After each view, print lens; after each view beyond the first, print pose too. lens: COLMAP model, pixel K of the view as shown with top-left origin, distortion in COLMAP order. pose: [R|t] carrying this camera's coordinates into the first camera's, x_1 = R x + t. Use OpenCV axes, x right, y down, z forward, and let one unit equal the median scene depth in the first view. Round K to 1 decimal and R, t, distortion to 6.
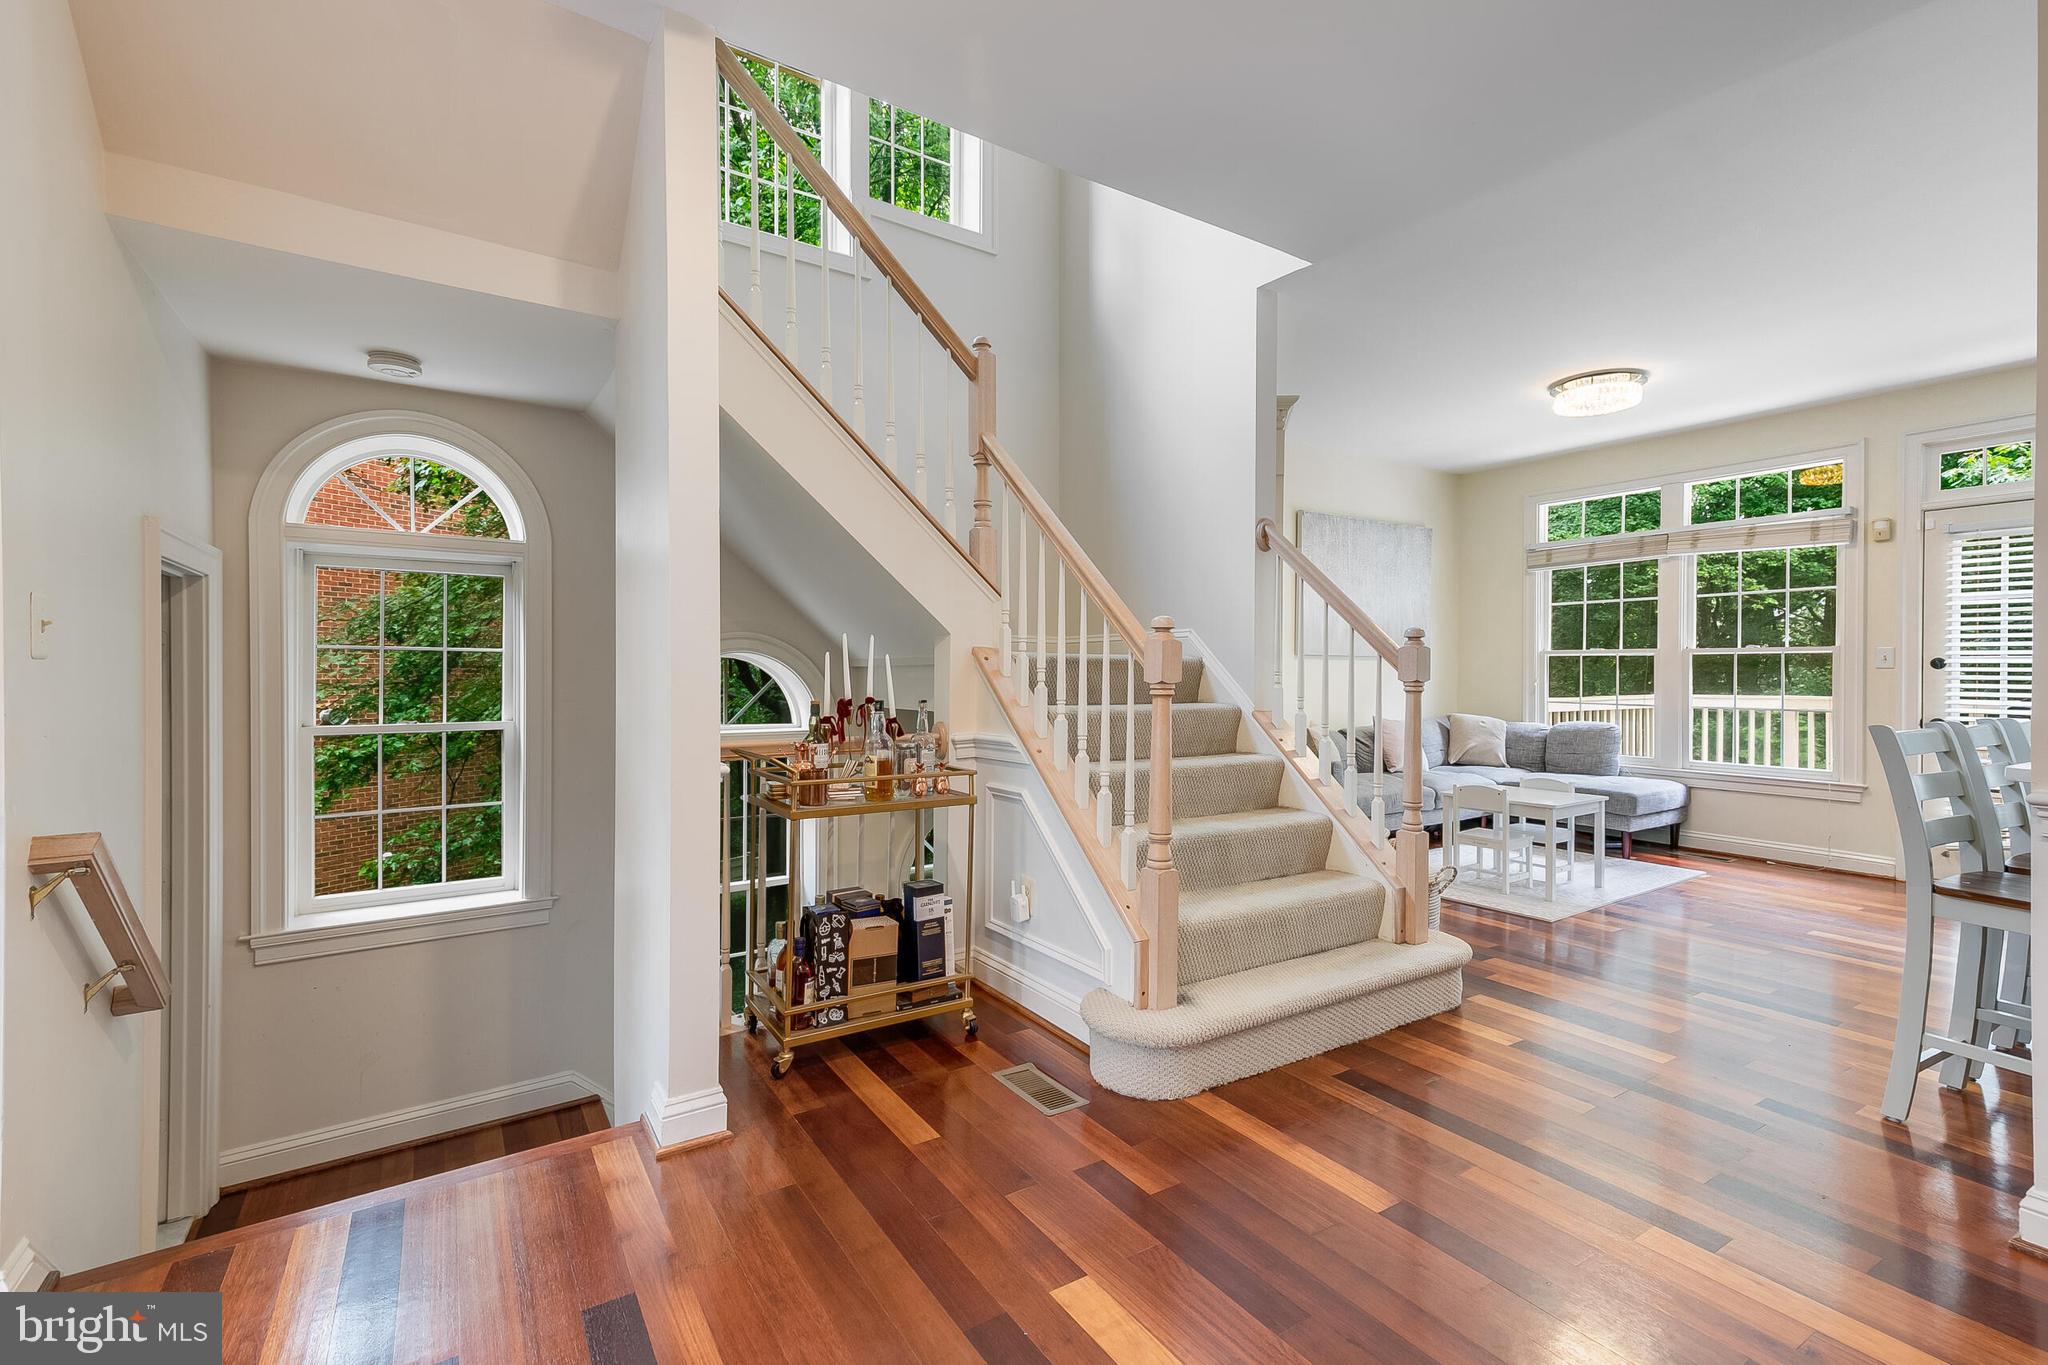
lens RADIAL K [[902.3, 0, 1018.2], [0, 902.3, 681.2], [0, 0, 1]] dist [0.014568, -0.000105]
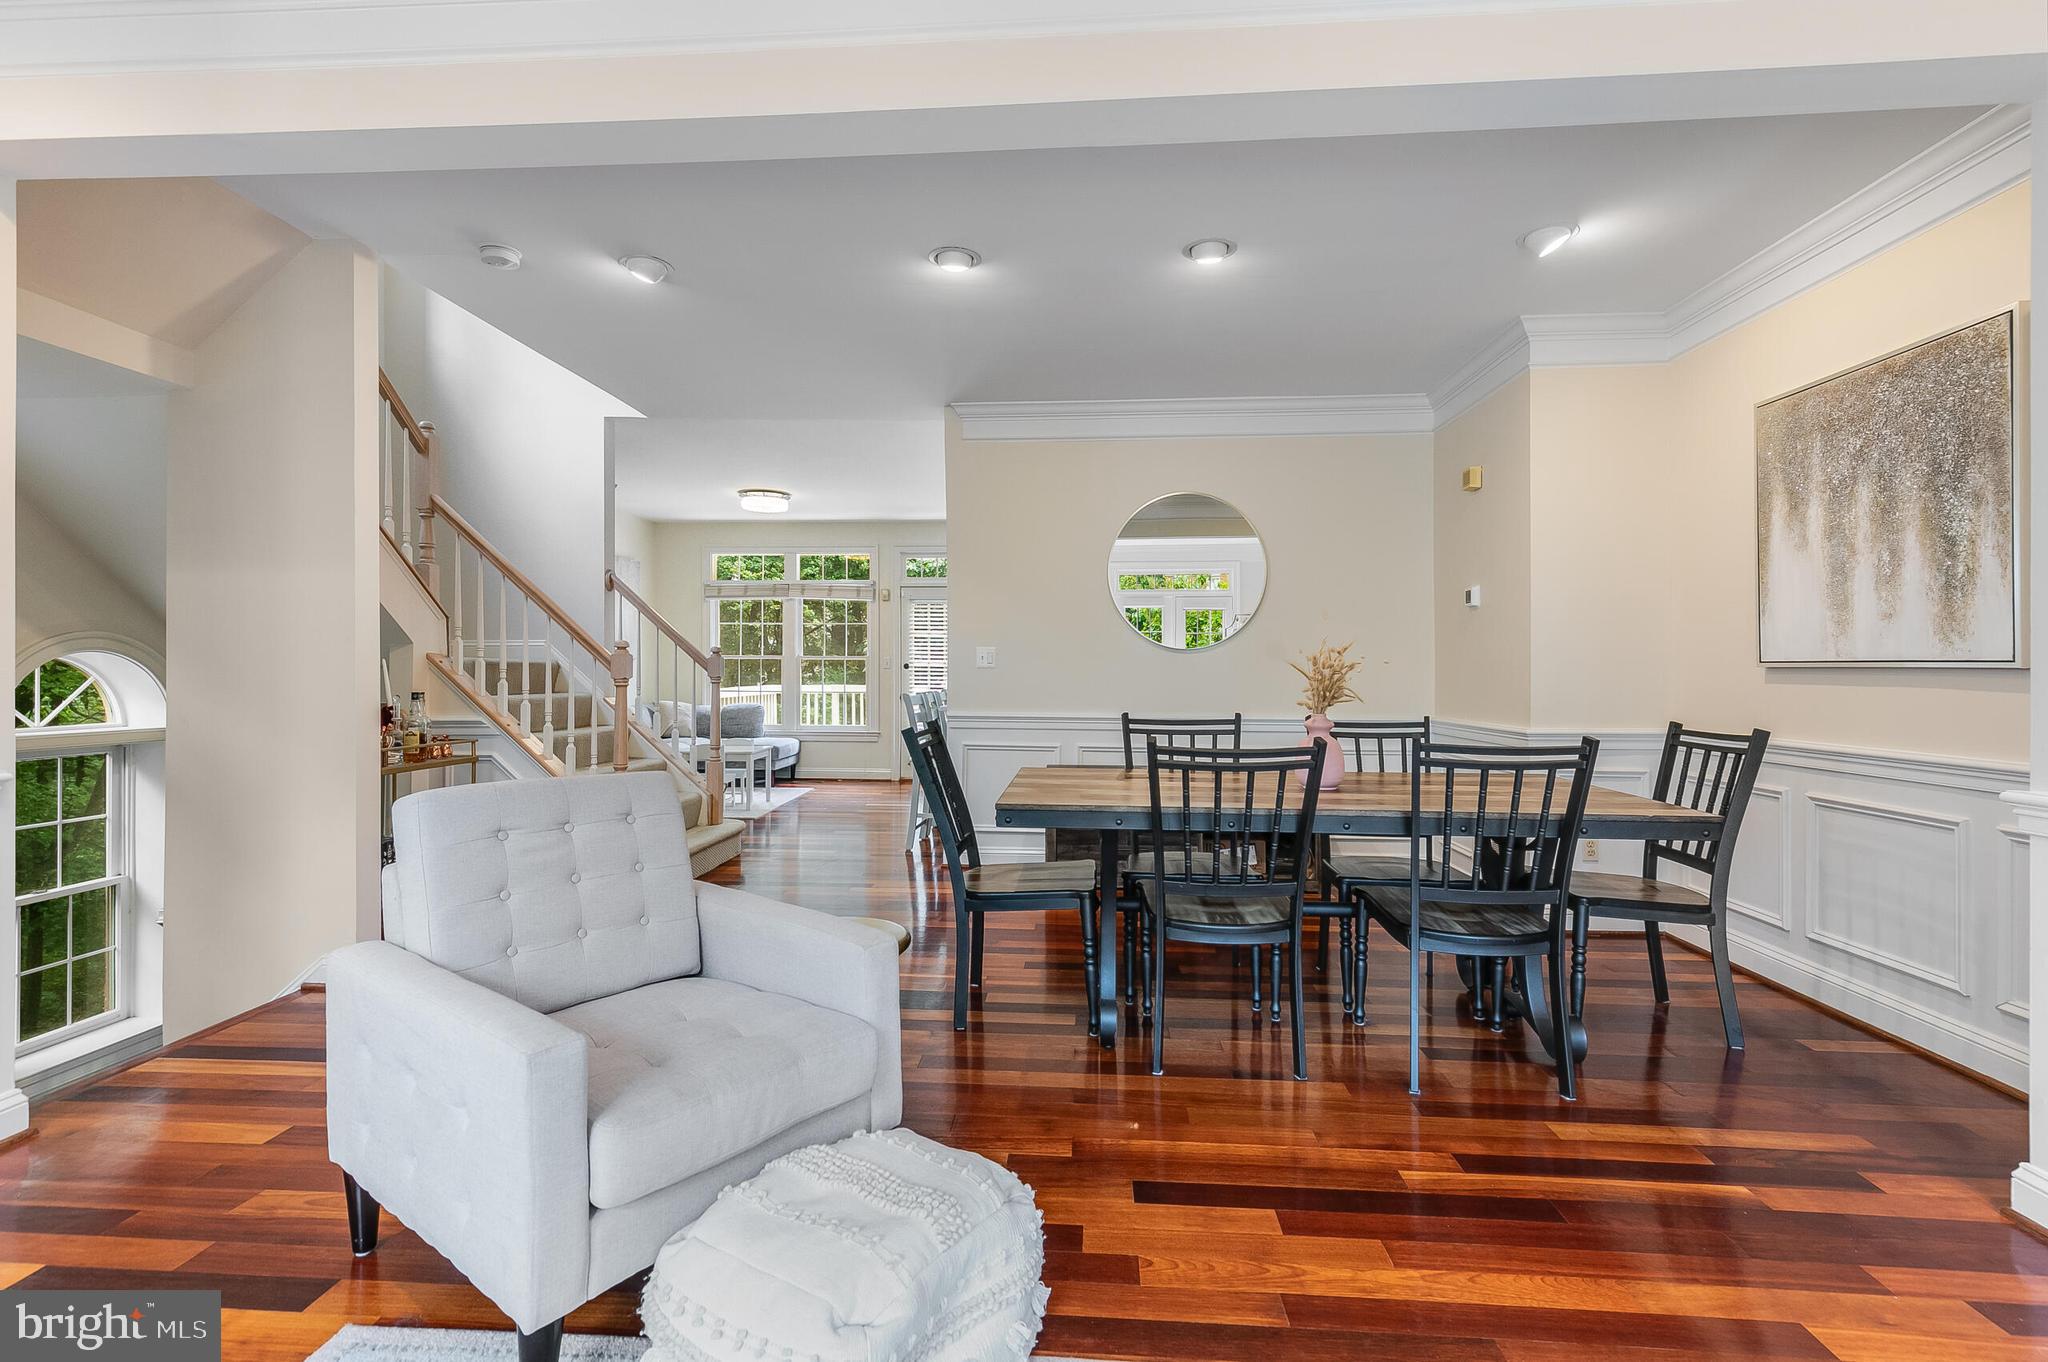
lens RADIAL K [[926.3, 0, 1022.1], [0, 926.3, 668.2], [0, 0, 1]] dist [0.008982, -0.003630]
pose [[0.594229, 0.003238, 0.804289, -0.371072], [0.003018, 0.999976, -0.006256, -0.002847], [-0.804290, 0.006145, 0.594205, -0.313528]]
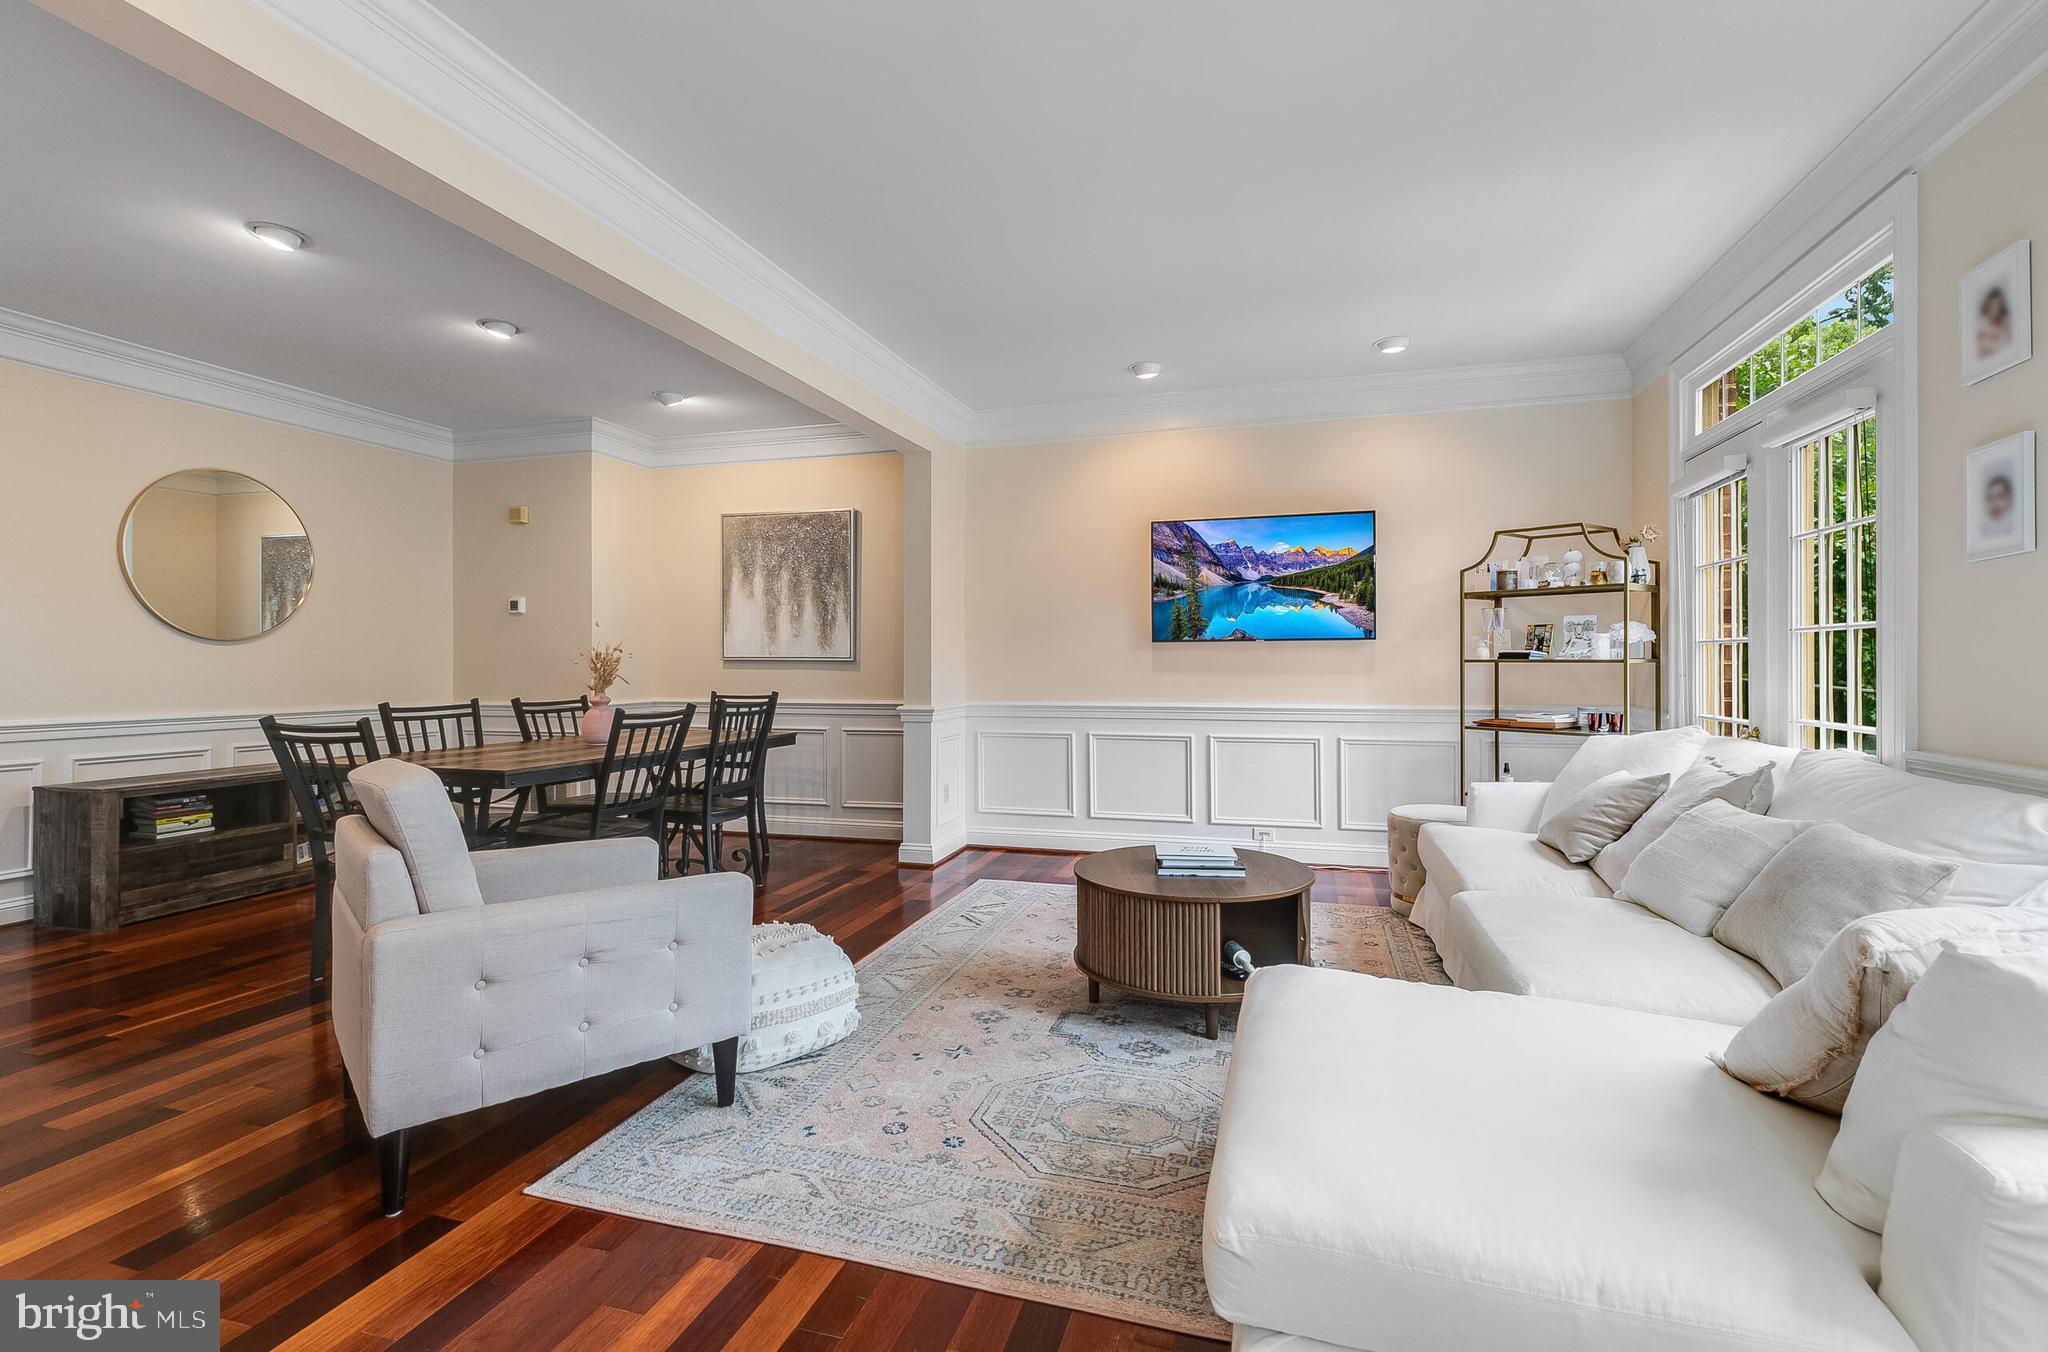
lens RADIAL K [[923.4, 0, 1014.5], [0, 923.4, 666.3], [0, 0, 1]] dist [0.009116, -0.001487]
pose [[-0.645085, -0.001965, 0.764108, -0.656933], [0.006477, 0.999947, 0.008040, -0.005715], [-0.764083, 0.010135, -0.645038, 0.109851]]
